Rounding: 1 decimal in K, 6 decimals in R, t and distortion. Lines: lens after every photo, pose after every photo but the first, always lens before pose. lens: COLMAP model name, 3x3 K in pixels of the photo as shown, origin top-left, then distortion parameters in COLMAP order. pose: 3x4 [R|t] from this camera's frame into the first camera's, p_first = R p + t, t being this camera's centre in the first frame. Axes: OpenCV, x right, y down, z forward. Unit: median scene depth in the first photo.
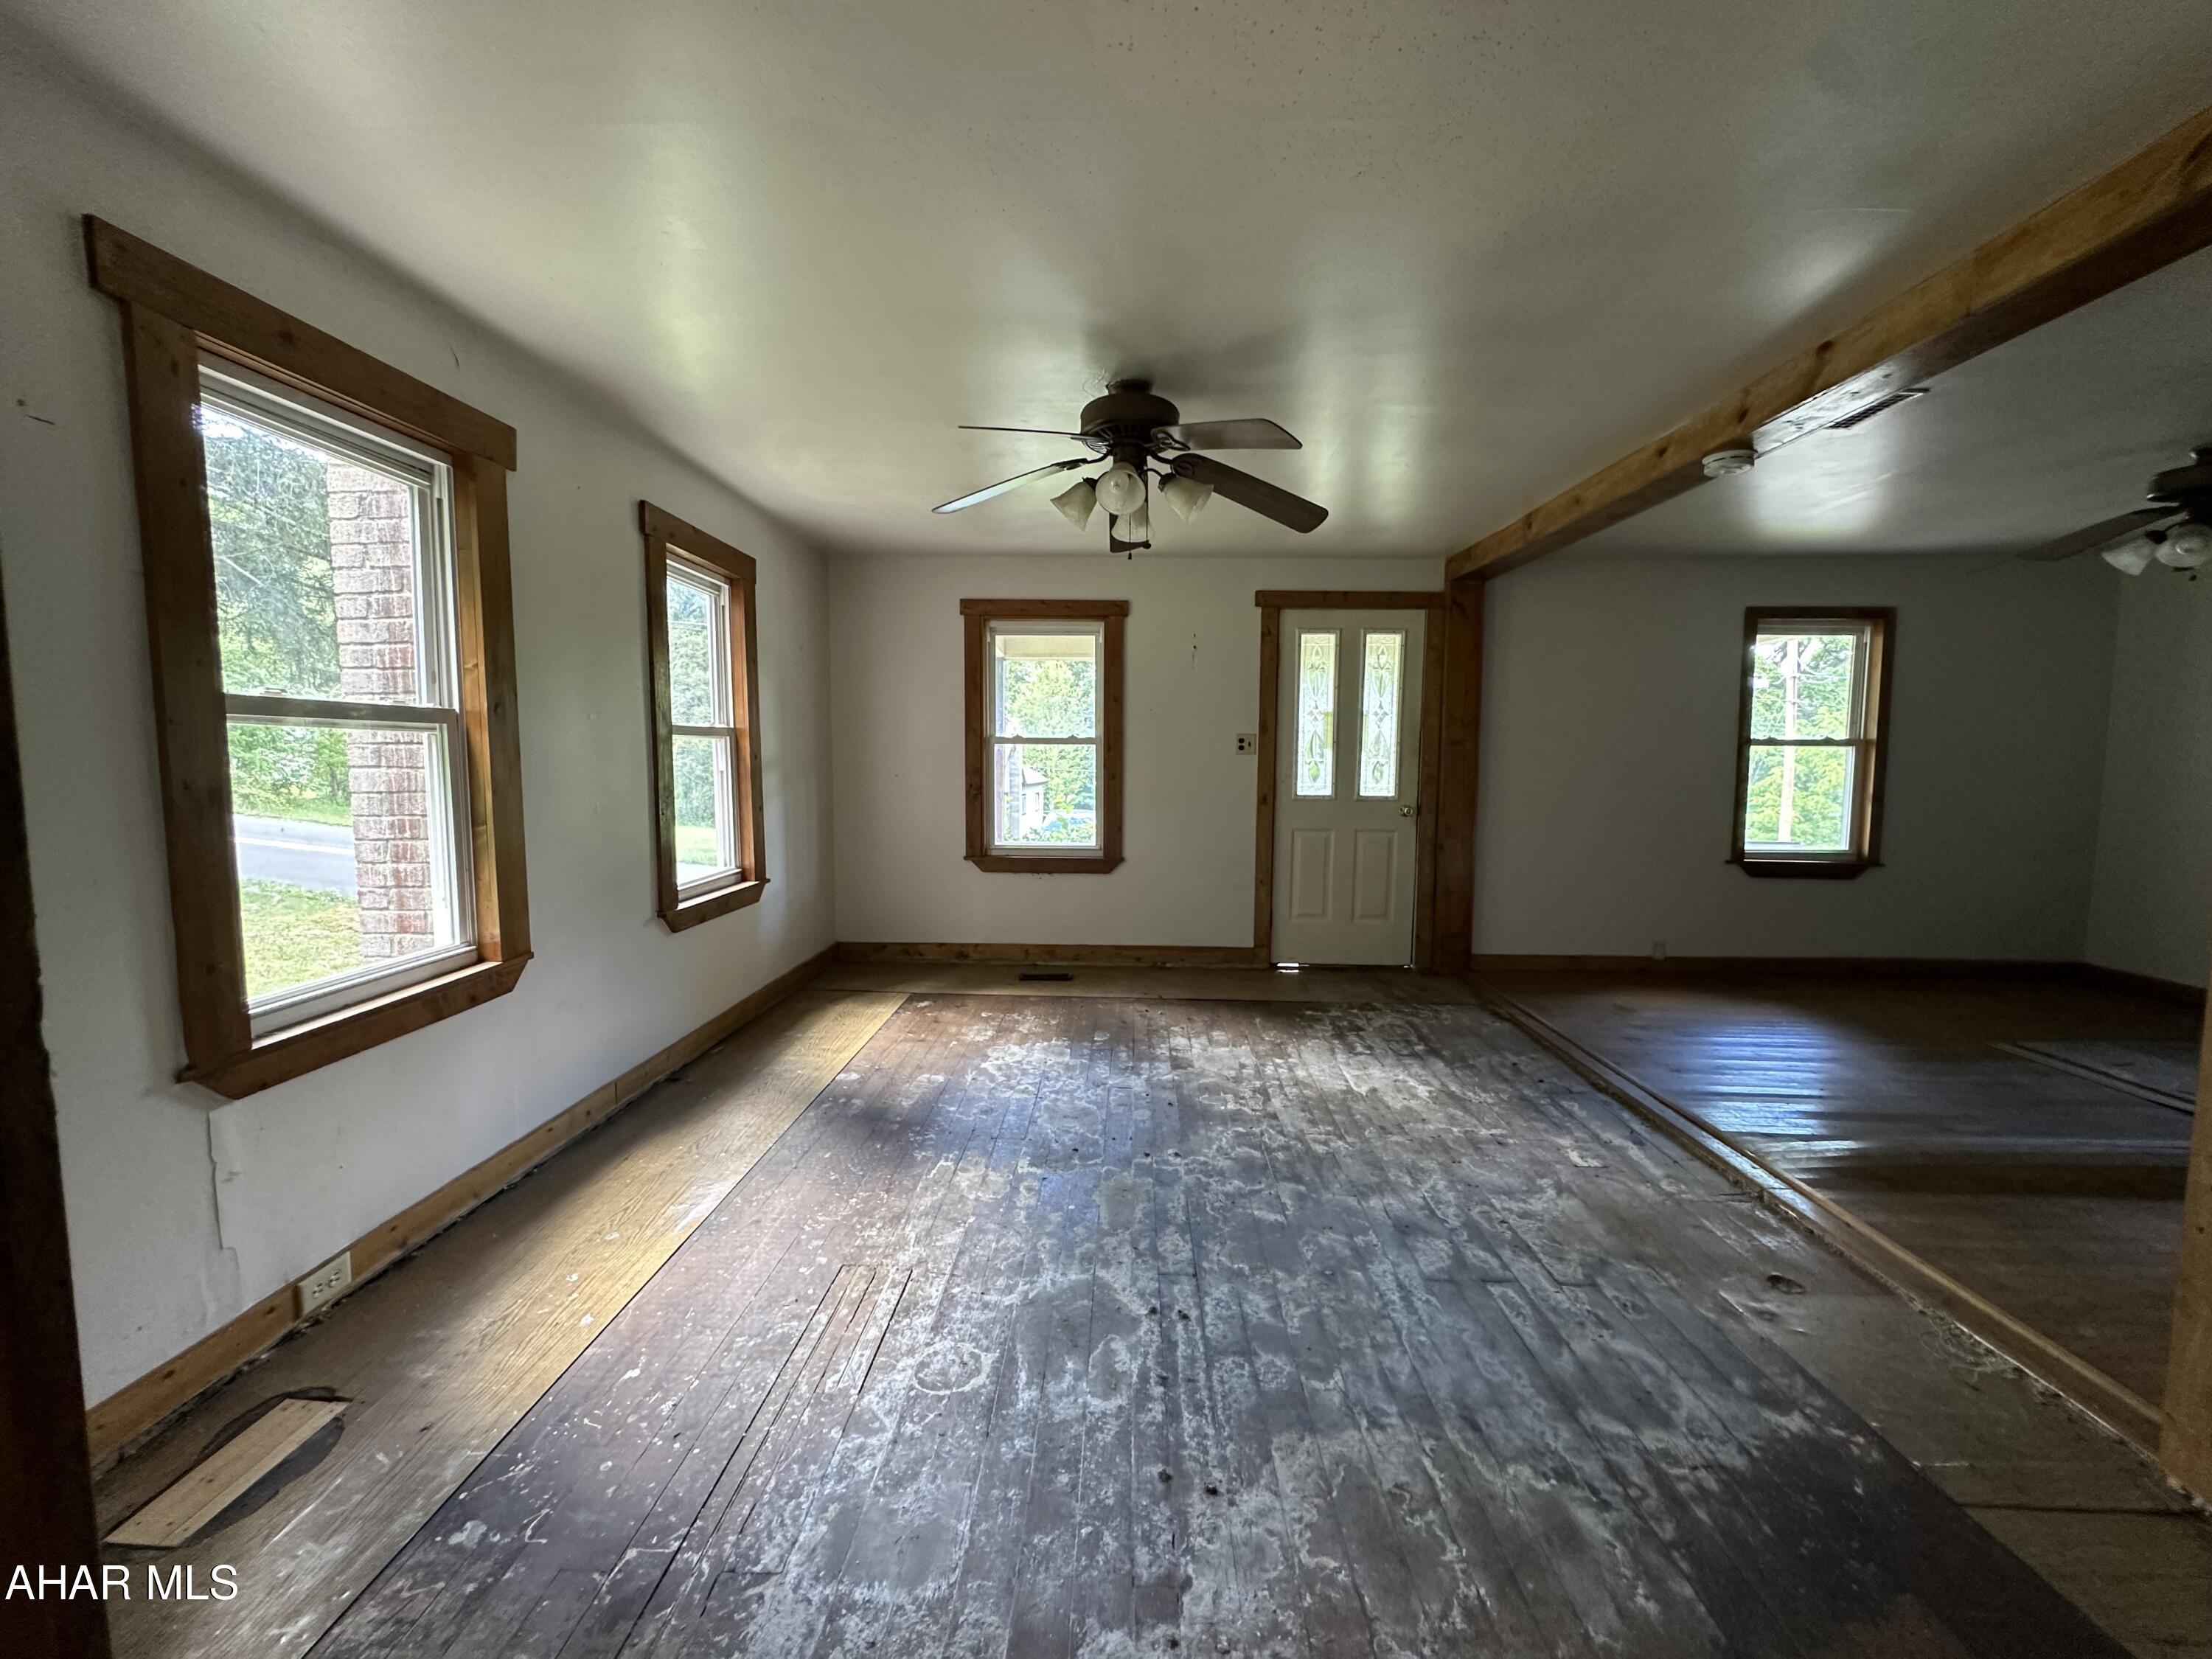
lens RADIAL K [[883.3, 0, 1102.1], [0, 883.3, 828.7], [0, 0, 1]] dist [-0.004373, 0.000890]
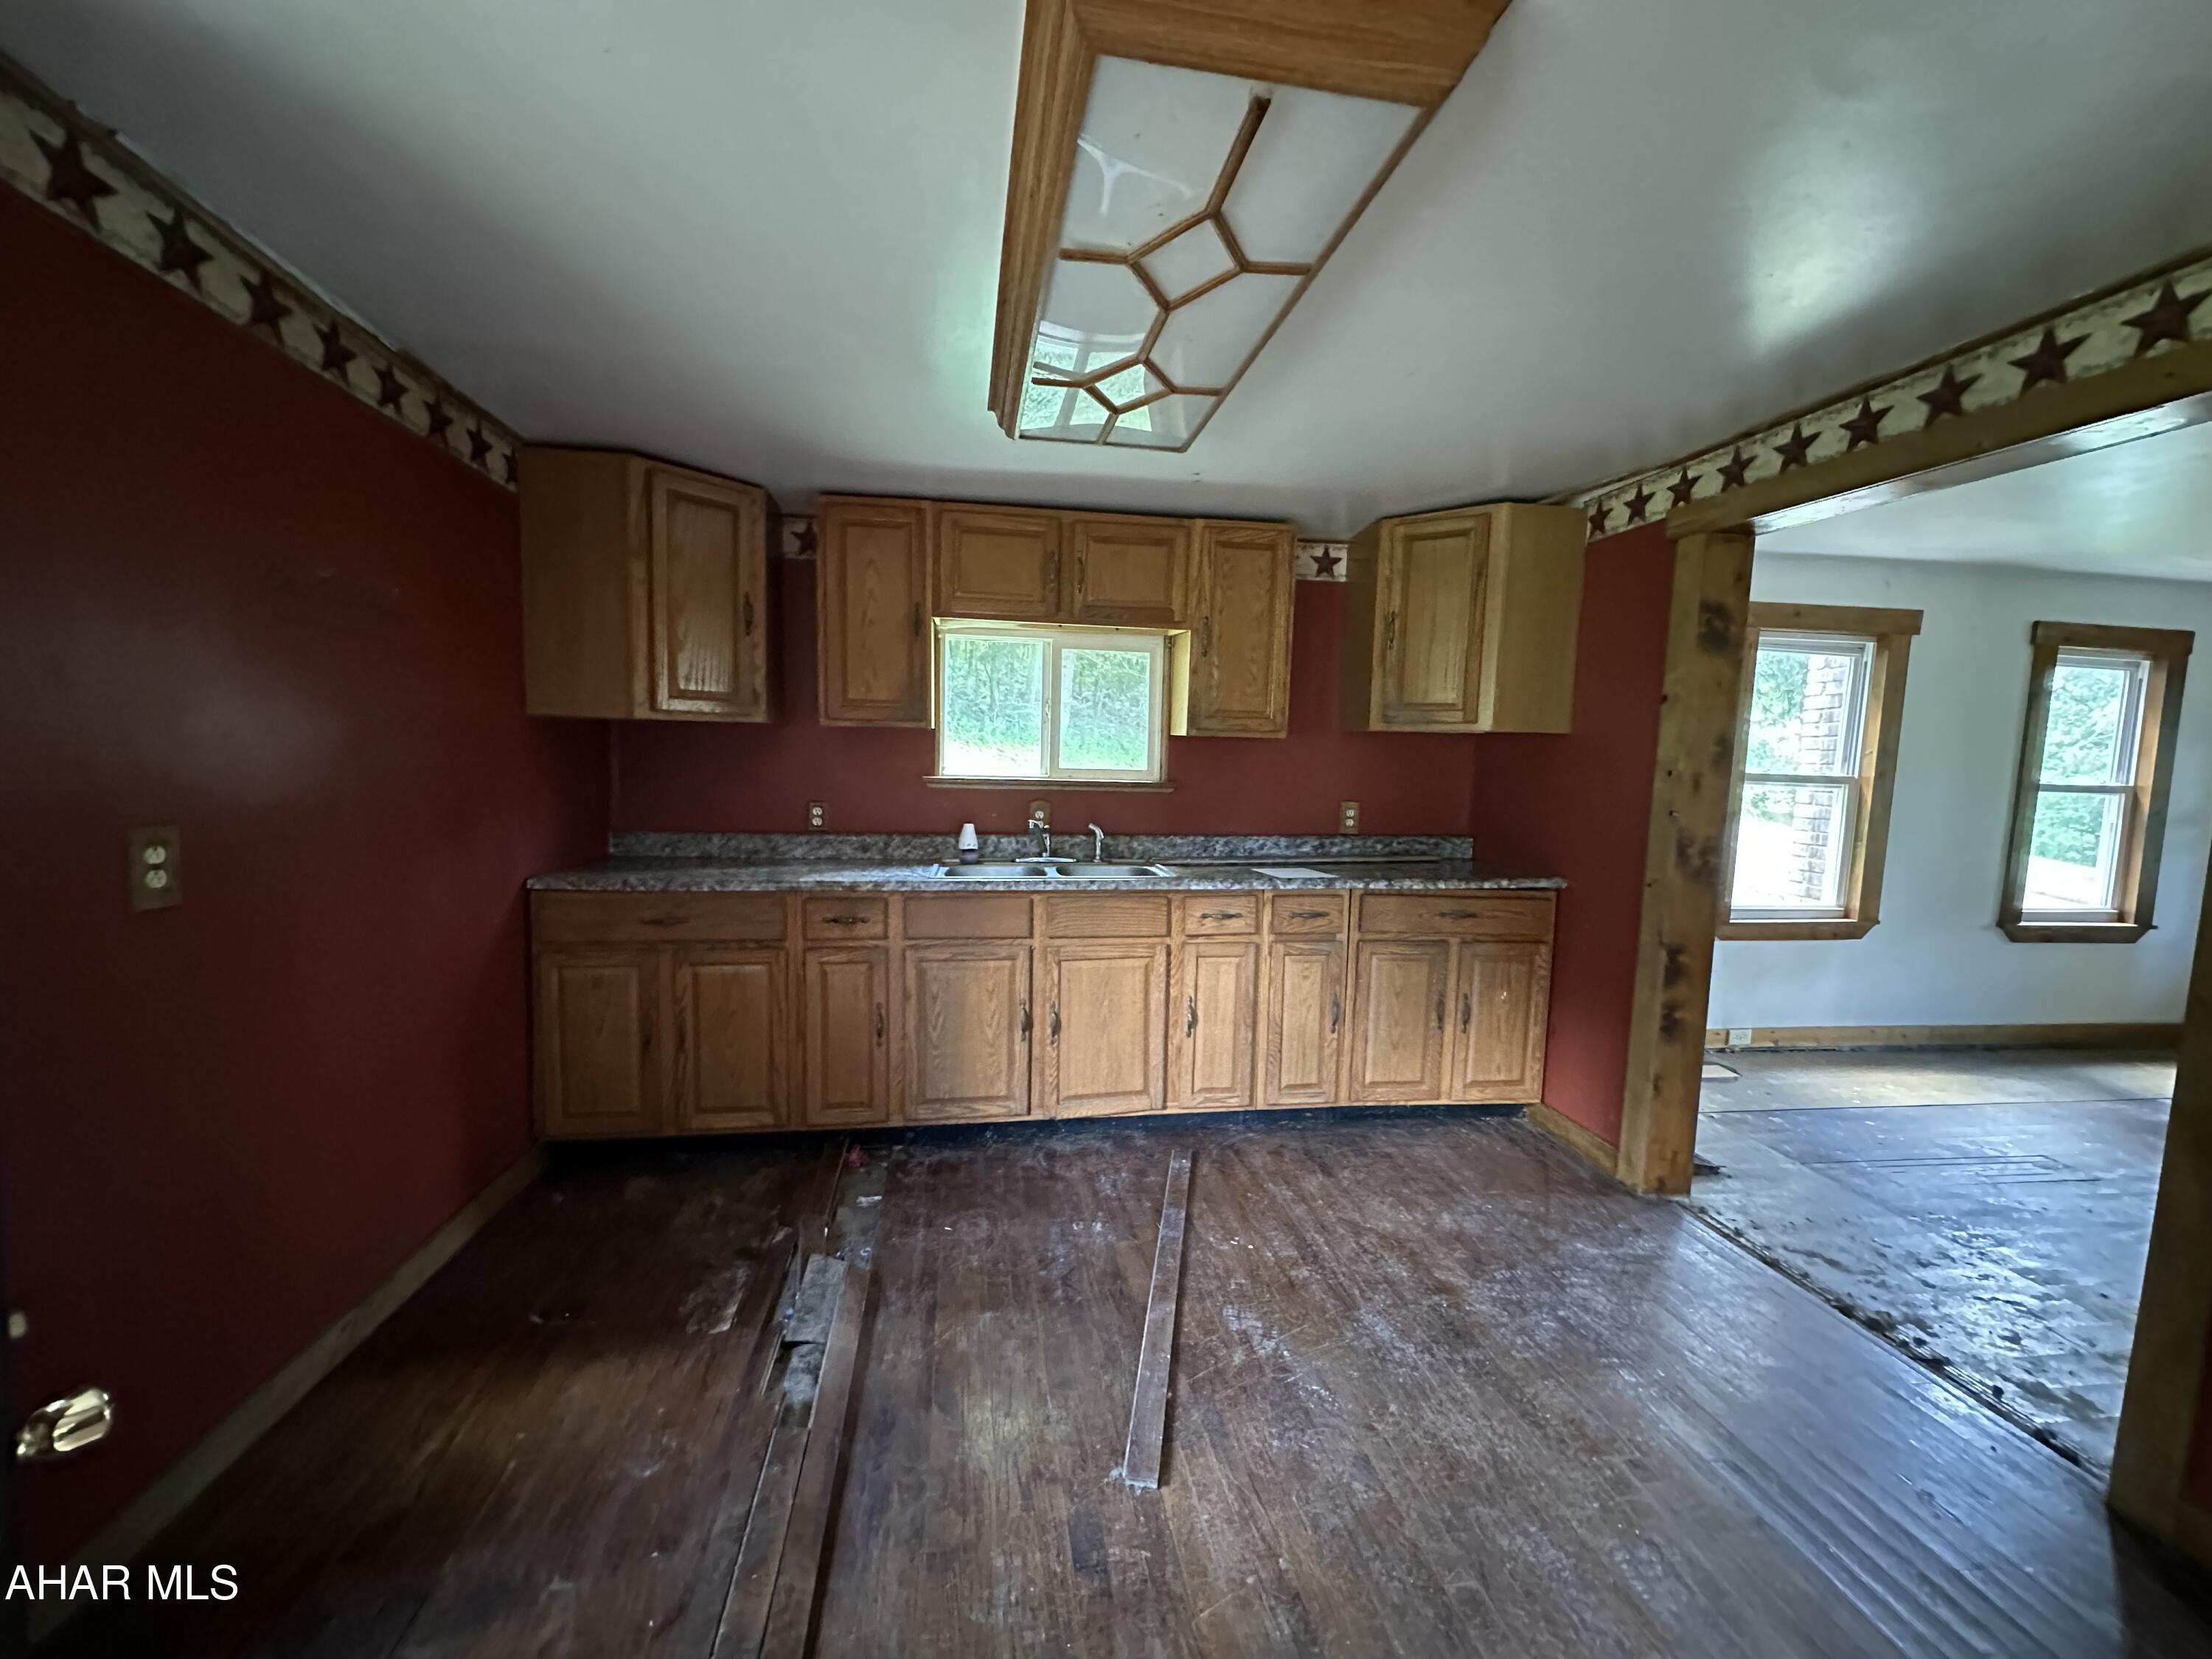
lens RADIAL K [[883.3, 0, 1102.1], [0, 883.3, 828.7], [0, 0, 1]] dist [-0.004373, 0.000890]
pose [[0.177142, 0.095752, -0.979516, 0.689597], [-0.114130, 0.990540, 0.076189, 0.007085], [0.977546, 0.098296, 0.186394, -0.745848]]
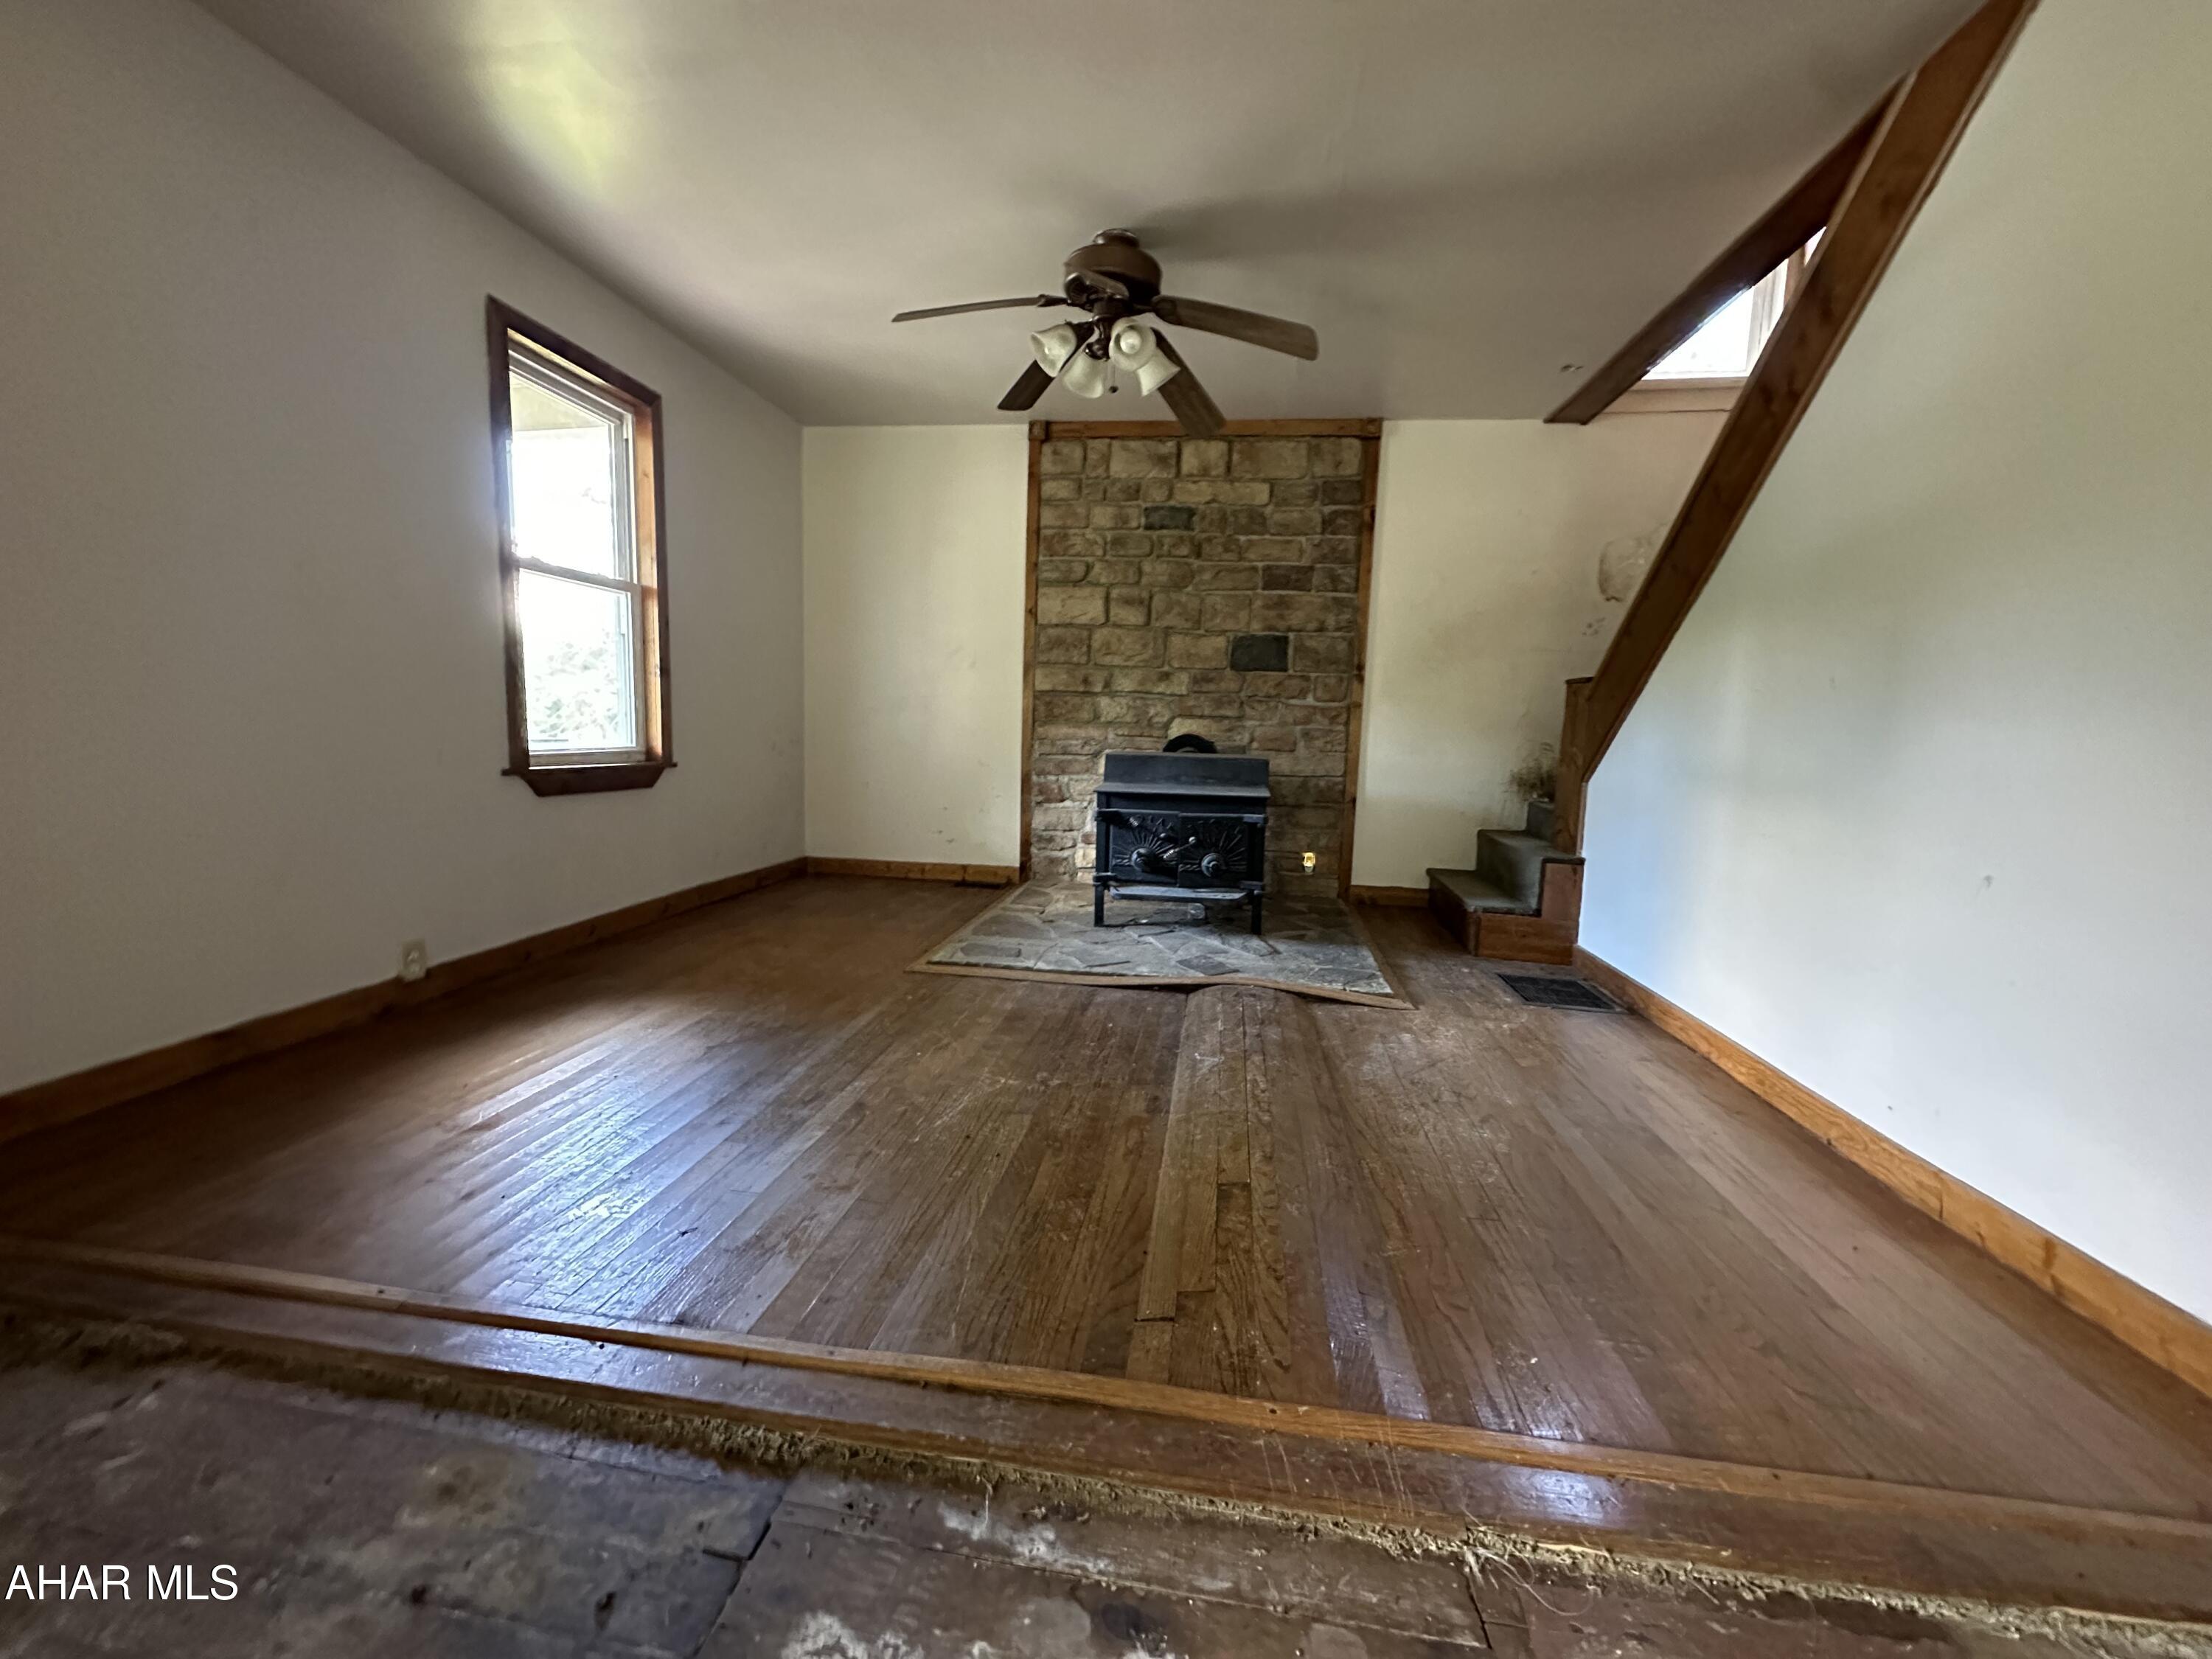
lens RADIAL K [[883.3, 0, 1102.1], [0, 883.3, 828.7], [0, 0, 1]] dist [-0.004373, 0.000890]
pose [[0.108946, -0.118311, 0.986982, 0.375219], [0.049755, 0.992296, 0.113456, 0.053586], [-0.992802, 0.036747, 0.113994, 1.075783]]
